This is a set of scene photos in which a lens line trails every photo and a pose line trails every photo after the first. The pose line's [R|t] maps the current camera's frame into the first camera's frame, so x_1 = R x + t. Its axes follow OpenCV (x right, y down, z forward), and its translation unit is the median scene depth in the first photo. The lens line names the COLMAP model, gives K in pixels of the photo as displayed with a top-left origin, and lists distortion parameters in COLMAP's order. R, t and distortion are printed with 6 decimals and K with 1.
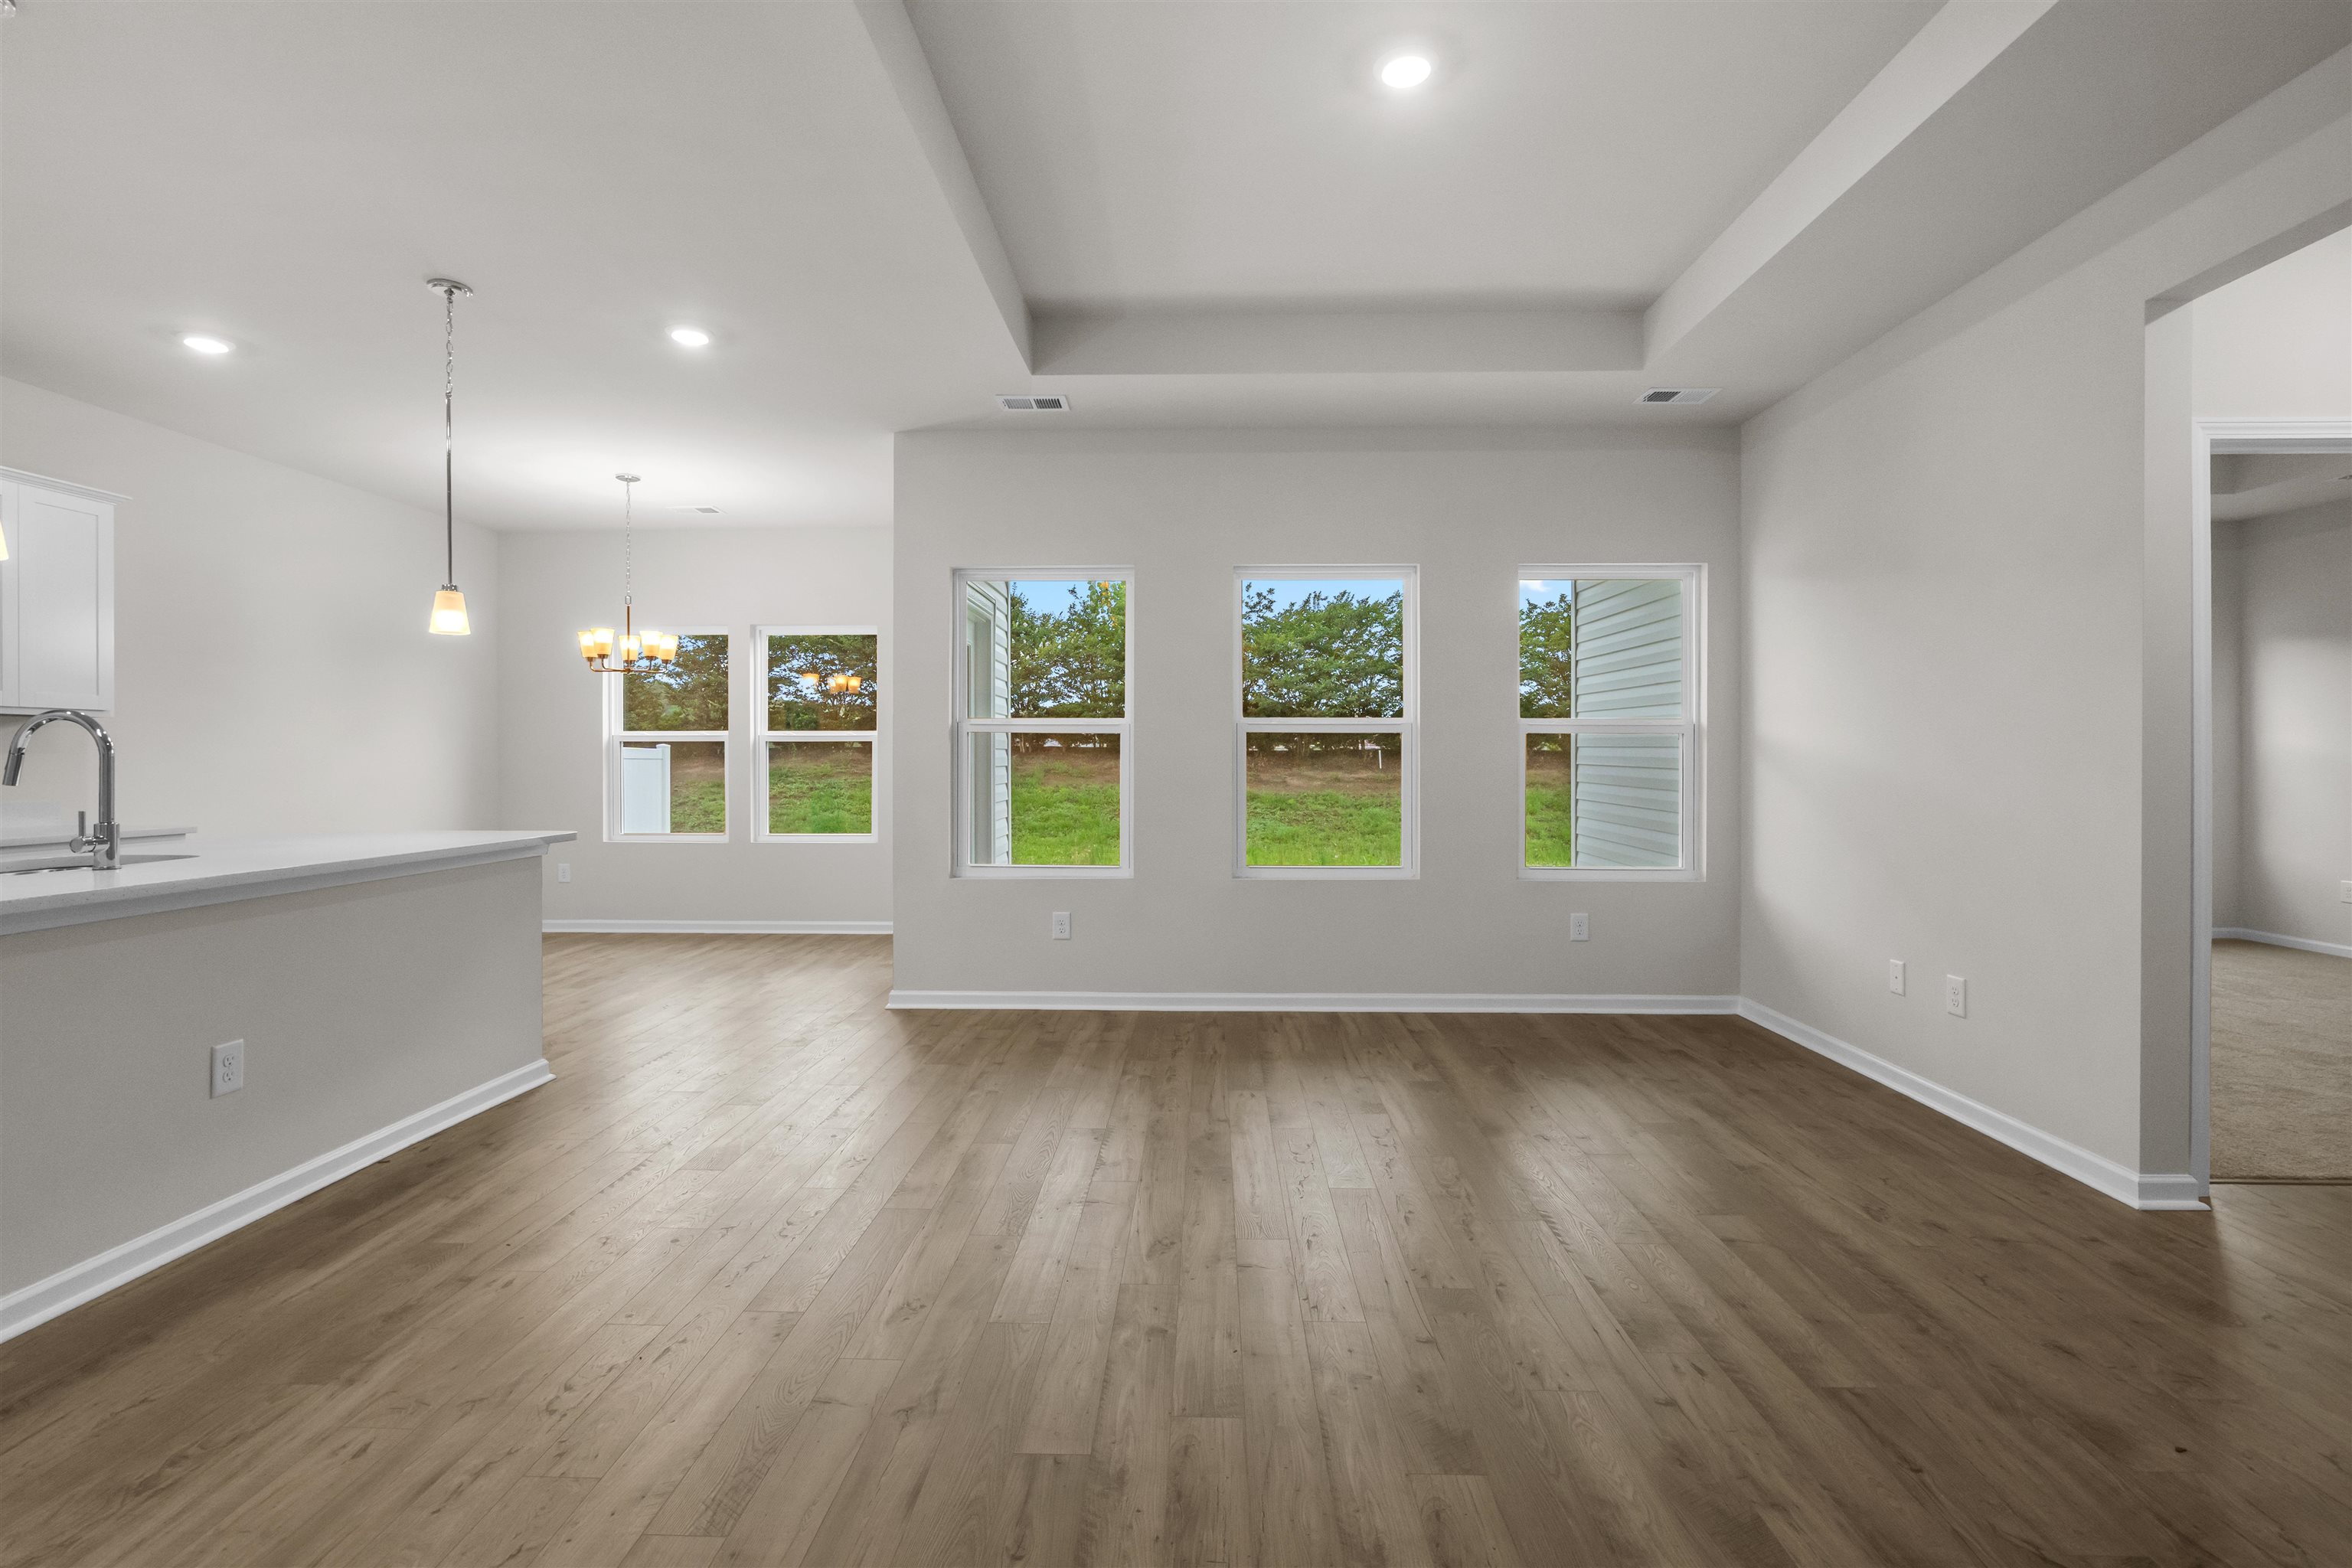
lens RADIAL K [[1068.6, 0, 1181.5], [0, 1068.6, 753.8], [0, 0, 1]] dist [-0.001544, -0.000207]
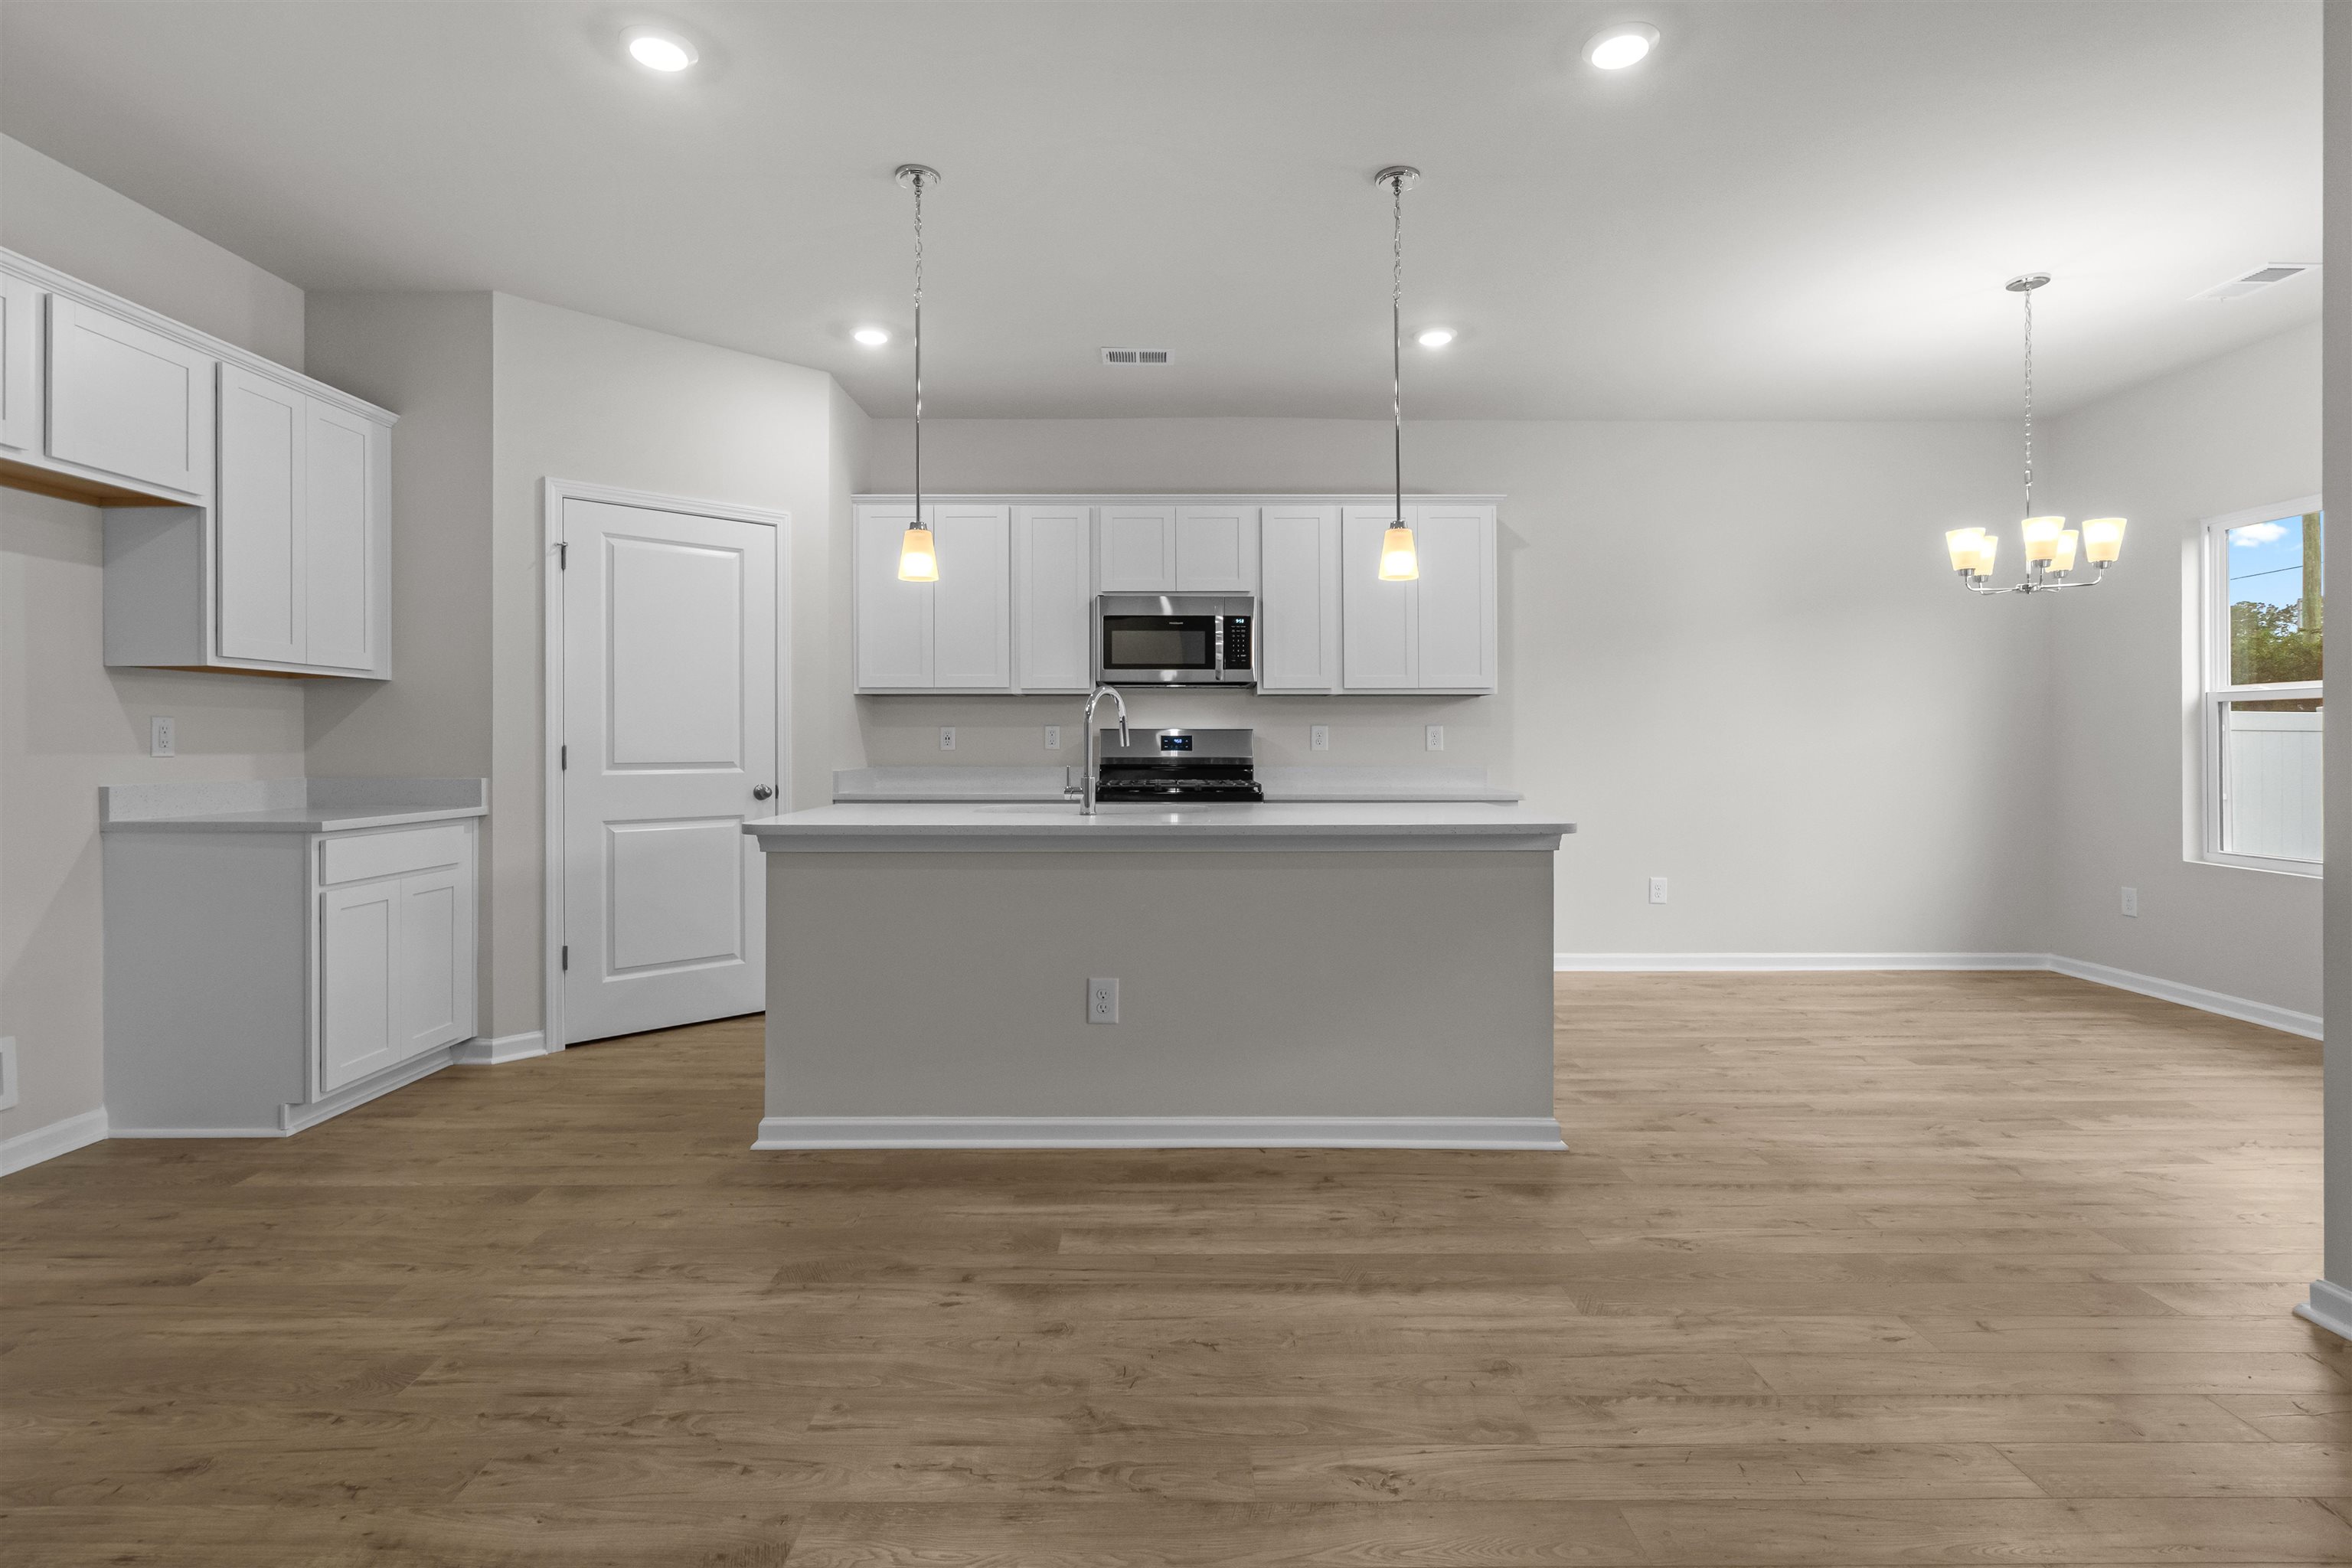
lens RADIAL K [[1121.5, 0, 1175.7], [0, 1121.5, 740.8], [0, 0, 1]] dist [0.000194, -0.000258]
pose [[0.034150, -0.001346, -0.999416, 0.202818], [0.003363, 0.999994, -0.001231, 0.017850], [0.999411, -0.003319, 0.034154, 0.750608]]
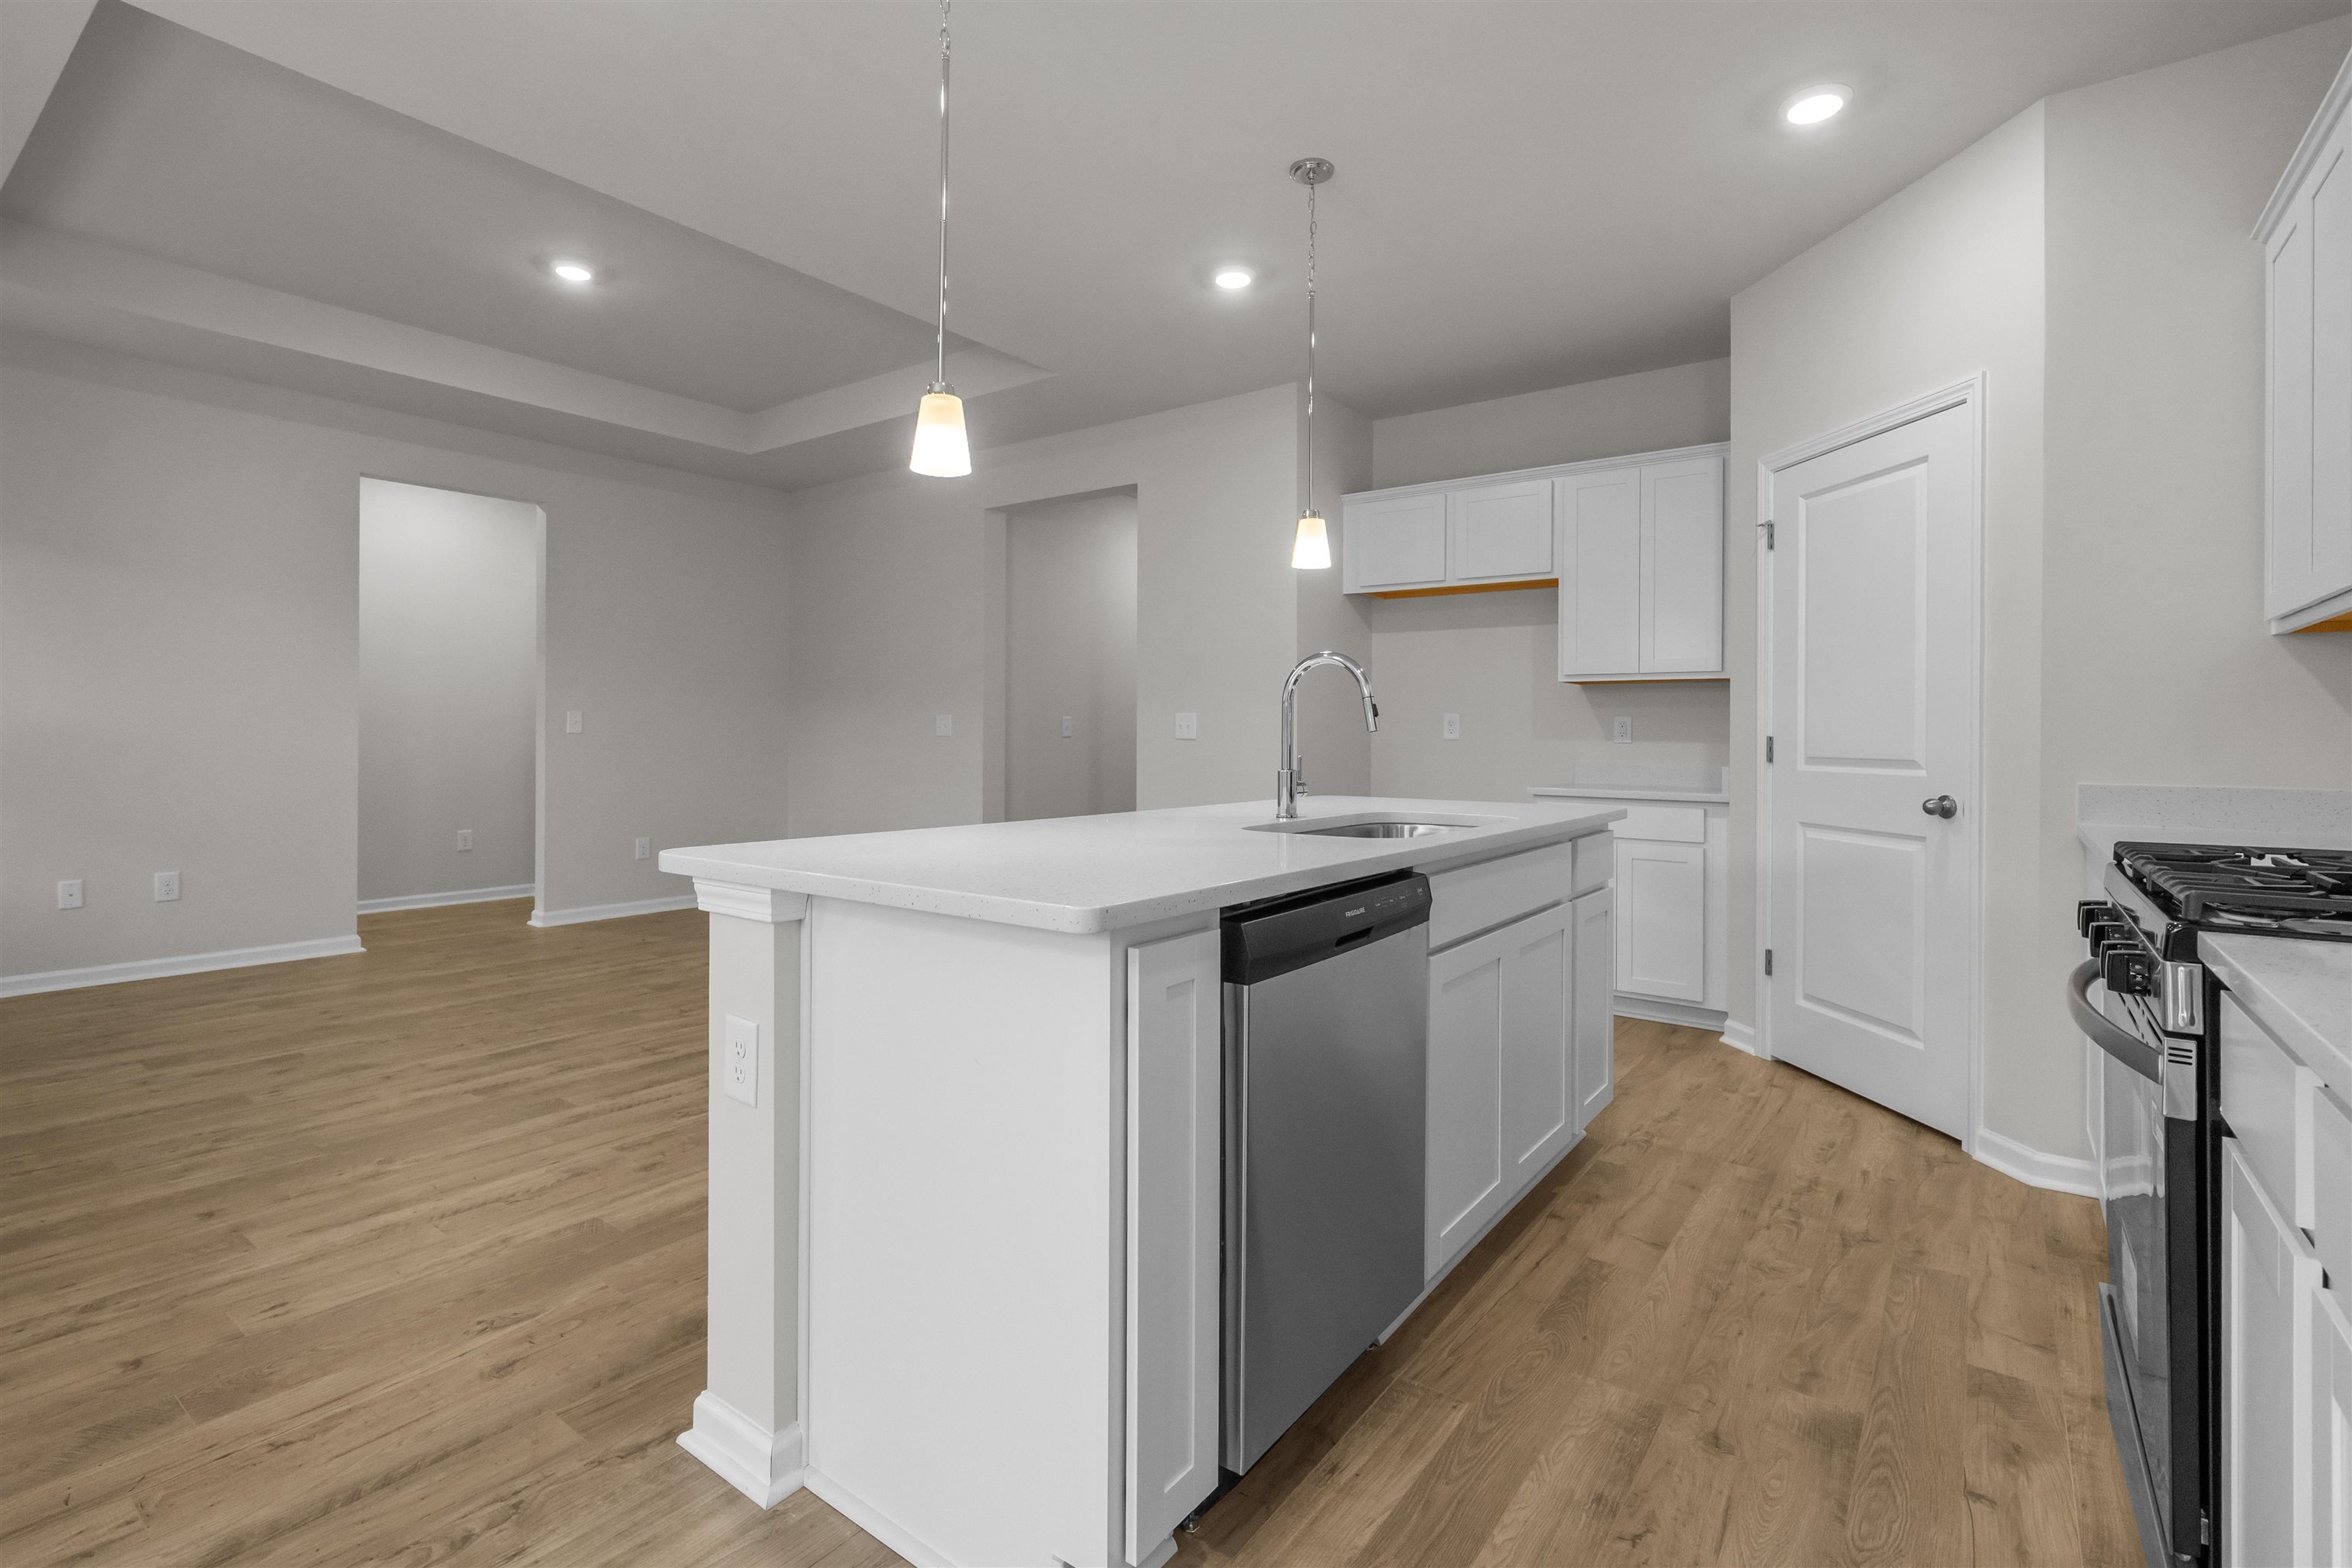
lens RADIAL K [[1068.6, 0, 1181.5], [0, 1068.6, 753.8], [0, 0, 1]] dist [-0.001544, -0.000207]
pose [[-0.820804, -0.016197, 0.570980, -1.054966], [-0.009175, 0.999843, 0.015173, 0.025216], [-0.571136, 0.007215, -0.820823, 1.319190]]
